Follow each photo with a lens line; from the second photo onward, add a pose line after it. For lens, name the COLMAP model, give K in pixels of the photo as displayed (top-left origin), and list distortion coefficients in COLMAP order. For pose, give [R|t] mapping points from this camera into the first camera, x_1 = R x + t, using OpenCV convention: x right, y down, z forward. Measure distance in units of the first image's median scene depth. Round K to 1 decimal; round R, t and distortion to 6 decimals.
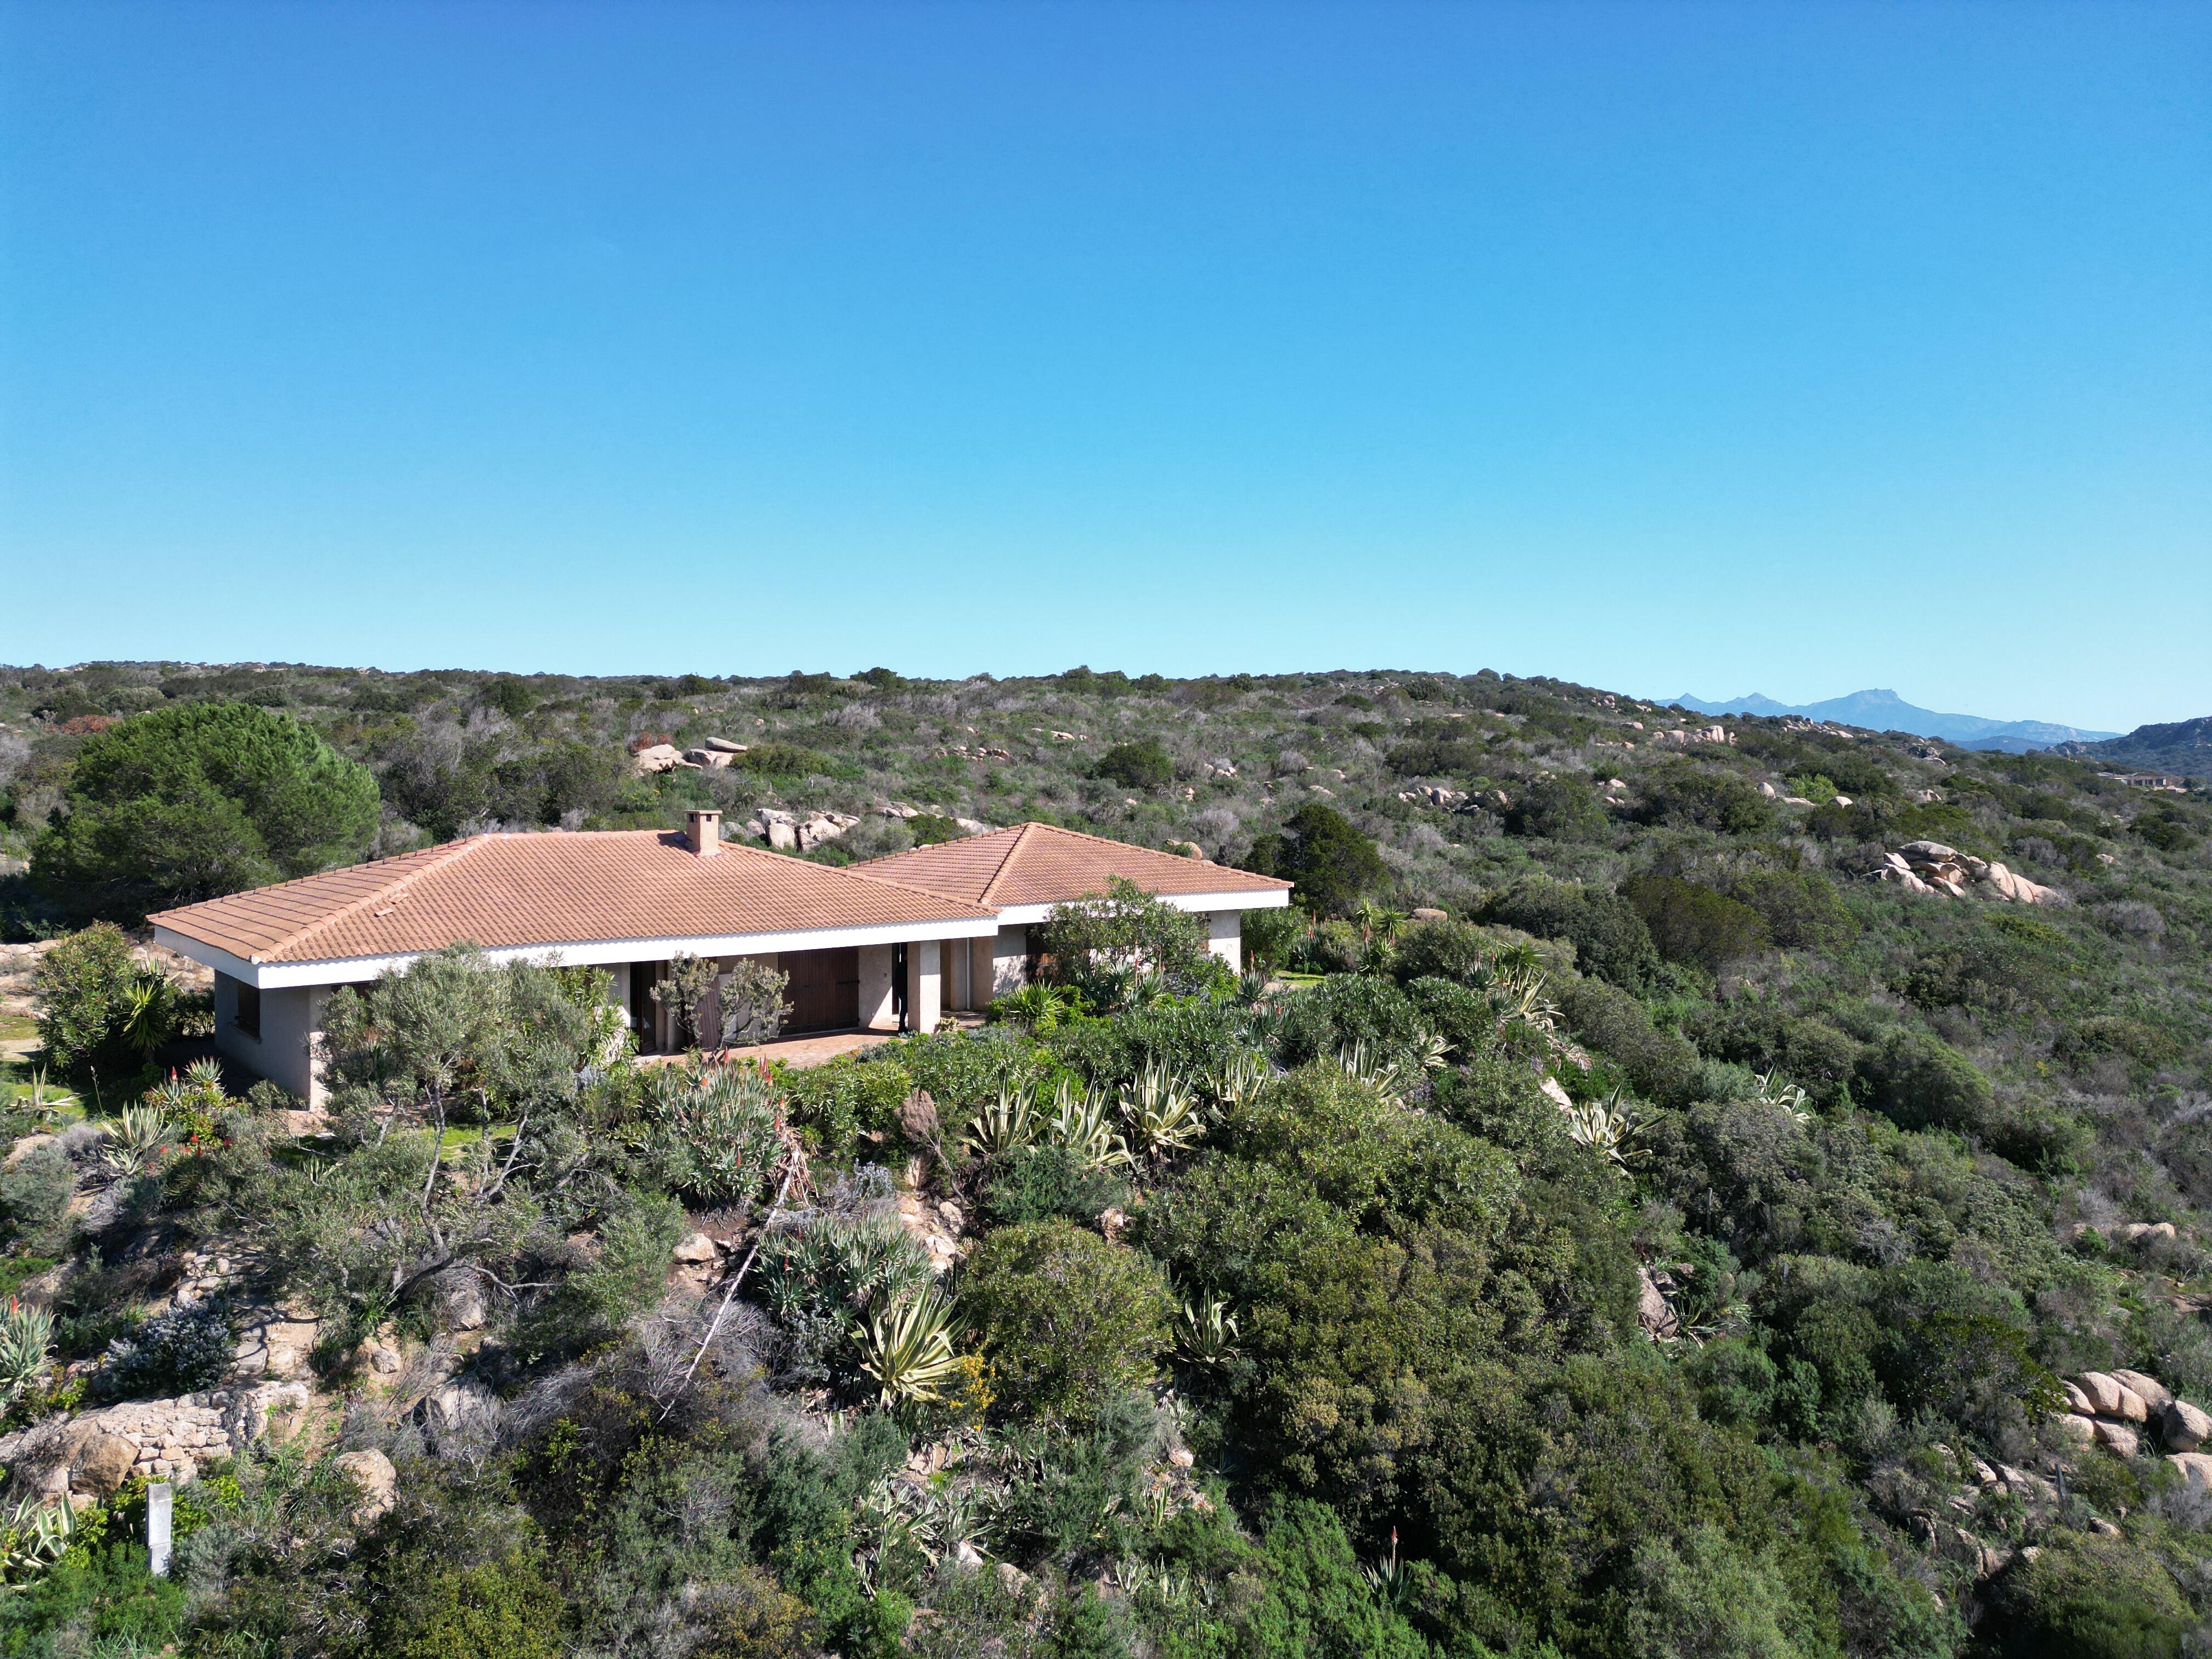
lens RADIAL K [[1594.1, 0, 1106.0], [0, 1594.1, 829.5], [0, 0, 1]] dist [0.071318, -0.059054]
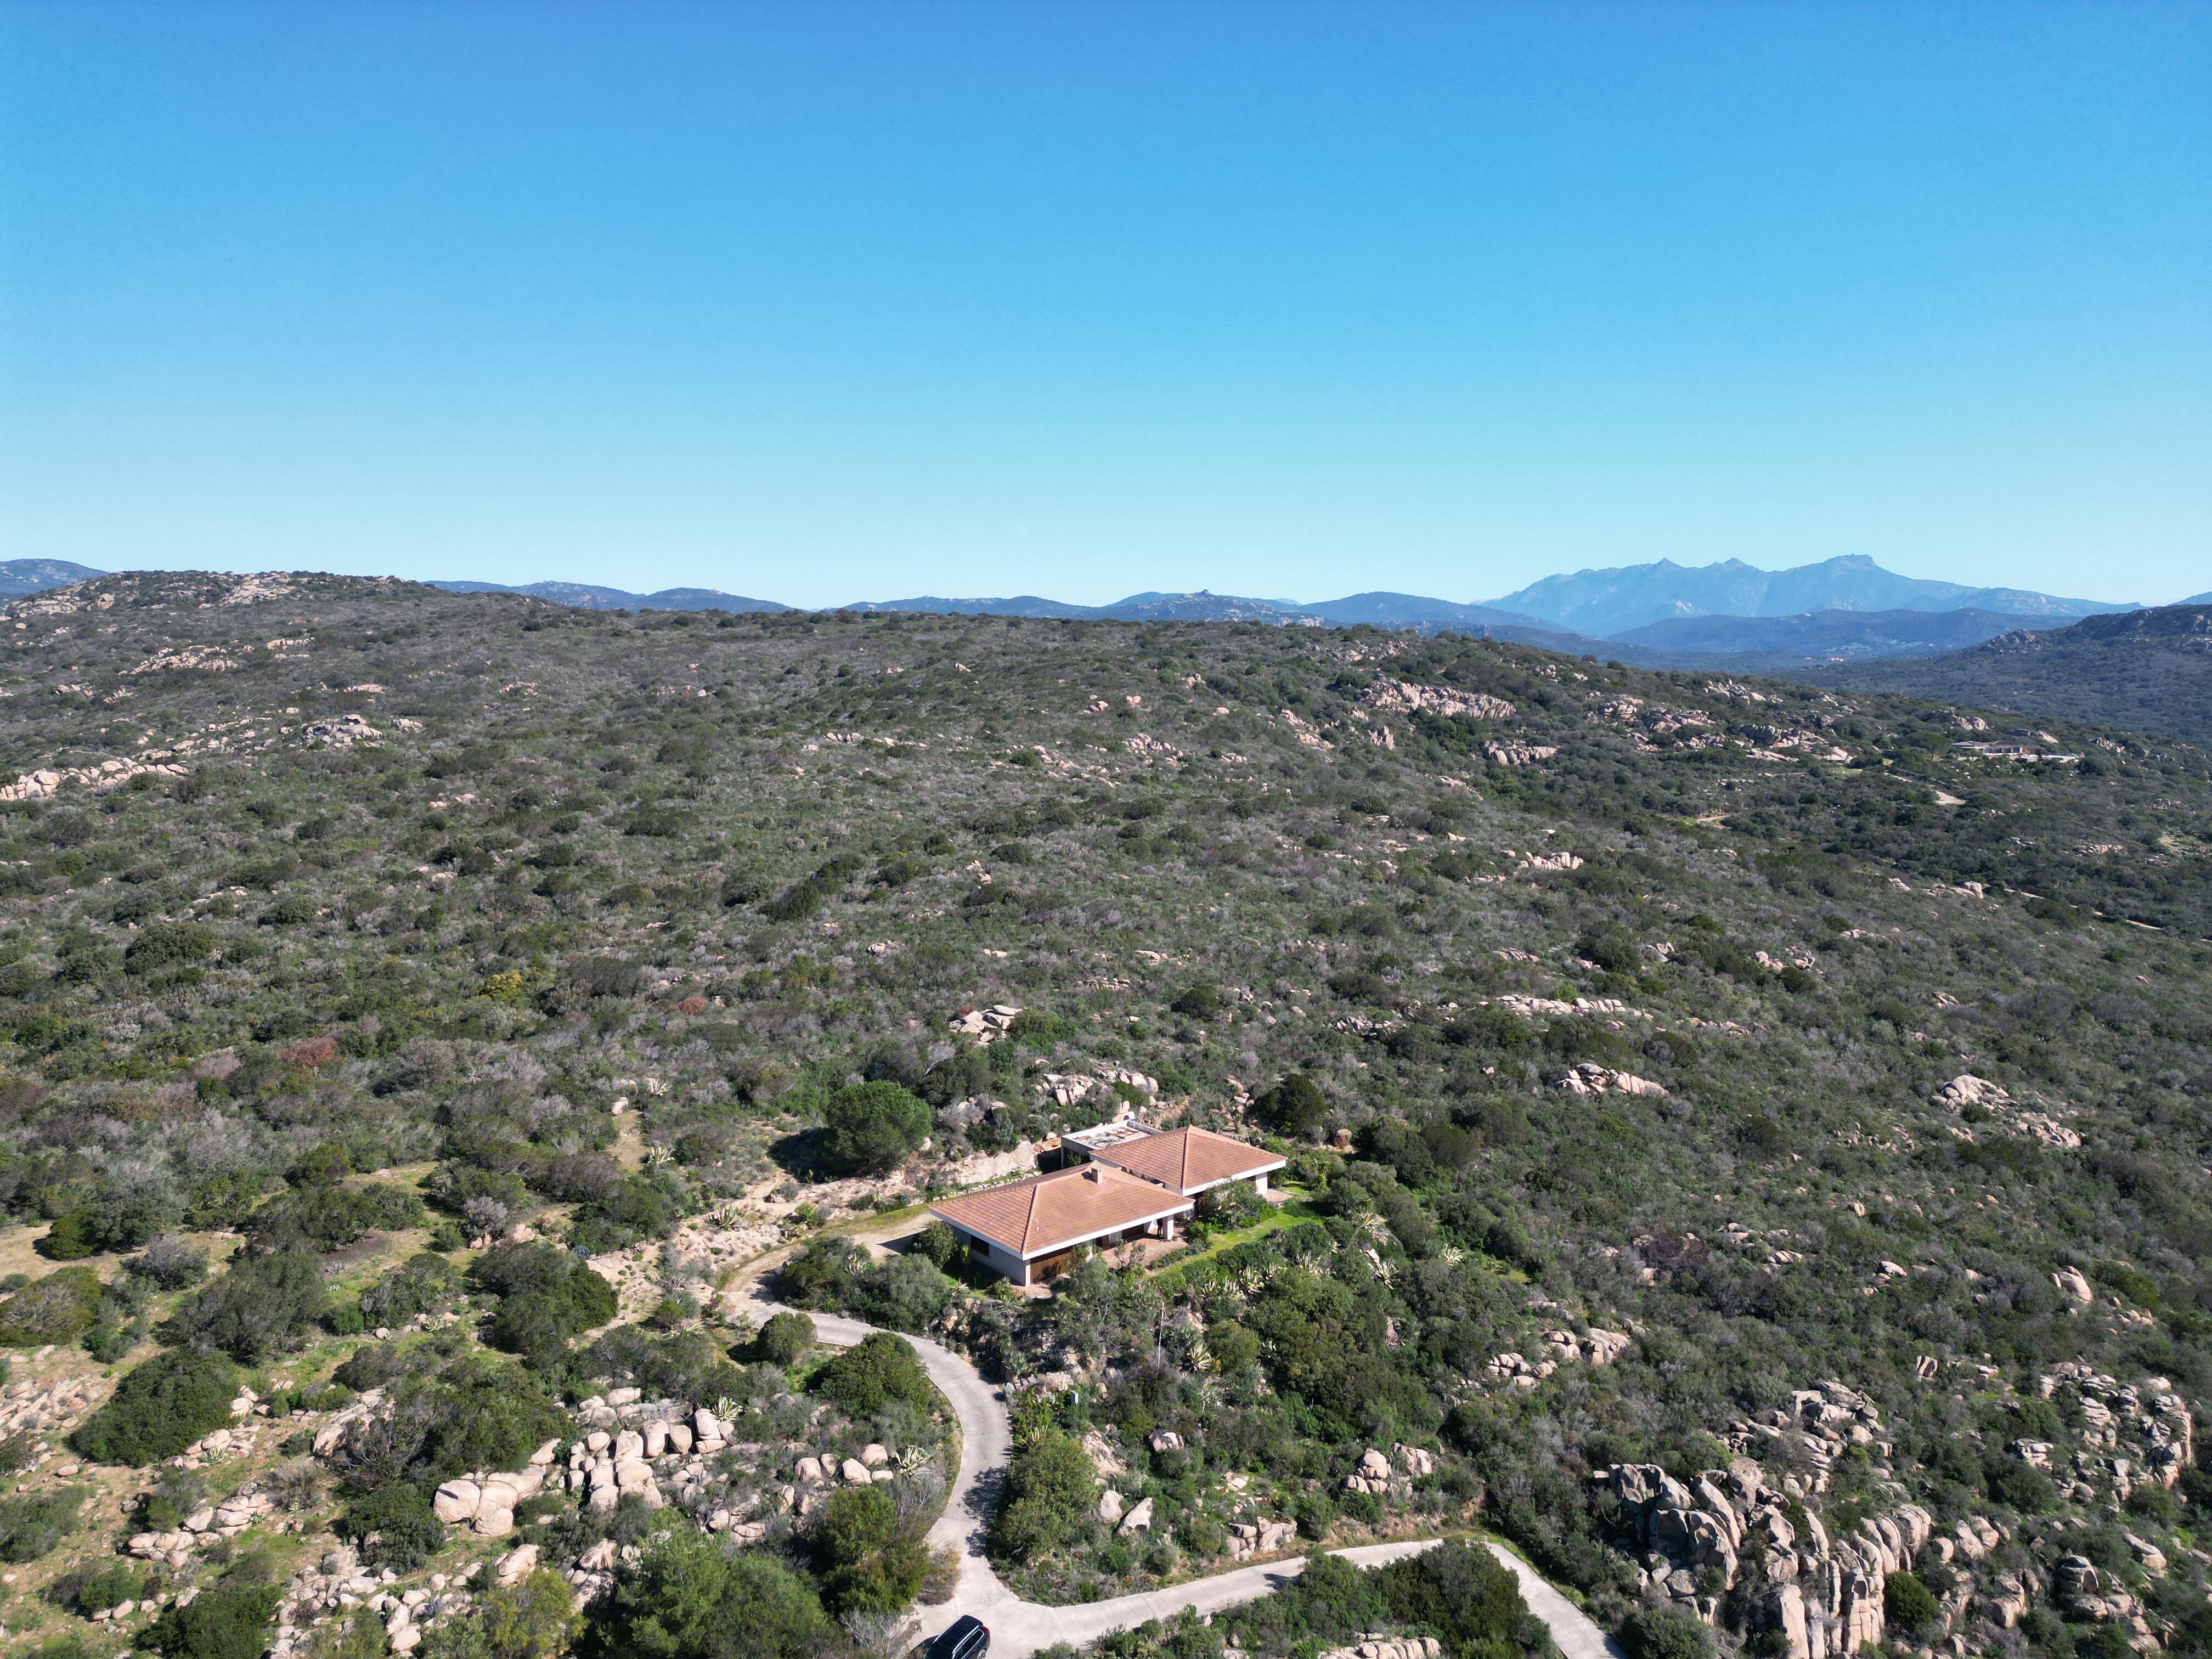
lens RADIAL K [[1594.1, 0, 1106.0], [0, 1594.1, 829.5], [0, 0, 1]] dist [0.071318, -0.059054]
pose [[0.999862, 0.001616, 0.016520, -0.369059], [-0.003003, 0.996436, 0.084303, -1.183640], [-0.016325, -0.084341, 0.996303, -2.584741]]
